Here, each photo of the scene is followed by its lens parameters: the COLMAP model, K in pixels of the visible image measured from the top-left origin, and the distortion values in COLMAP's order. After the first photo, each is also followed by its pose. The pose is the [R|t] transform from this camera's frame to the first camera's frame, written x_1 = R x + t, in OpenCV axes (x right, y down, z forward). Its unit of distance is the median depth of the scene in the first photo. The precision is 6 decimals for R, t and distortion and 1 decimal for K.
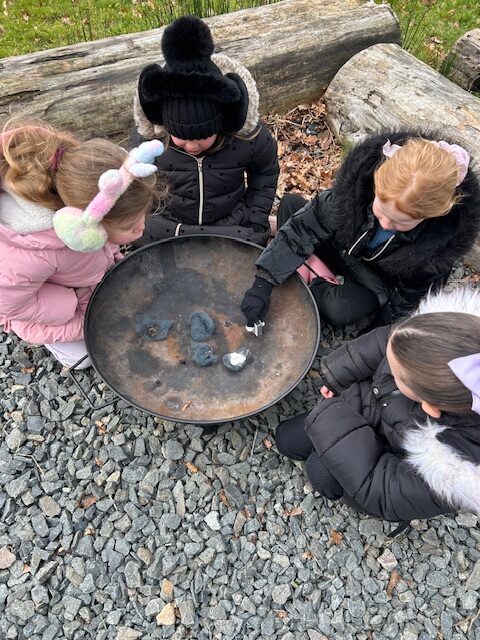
lens RADIAL K [[489.8, 0, 240.9], [0, 489.8, 311.6], [0, 0, 1]] dist [0.061096, -0.071372]
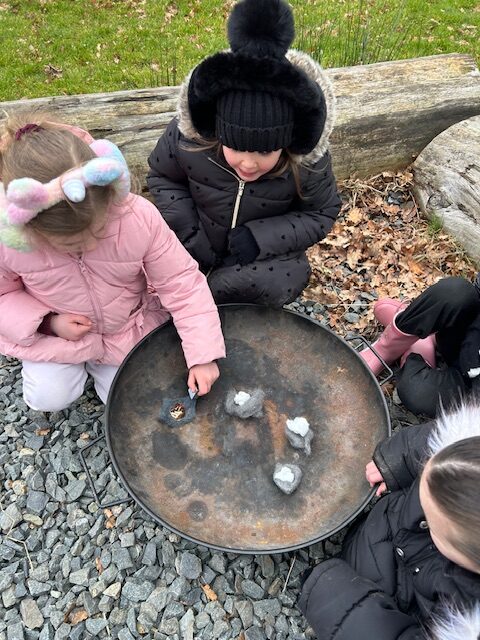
lens RADIAL K [[489.8, 0, 241.3], [0, 489.8, 319.5], [0, 0, 1]] dist [0.061096, -0.071372]
pose [[0.986147, 0.131717, -0.100820, -0.020322], [-0.139732, 0.987188, -0.077043, -0.059837], [0.089380, 0.090064, 0.991917, 0.141833]]
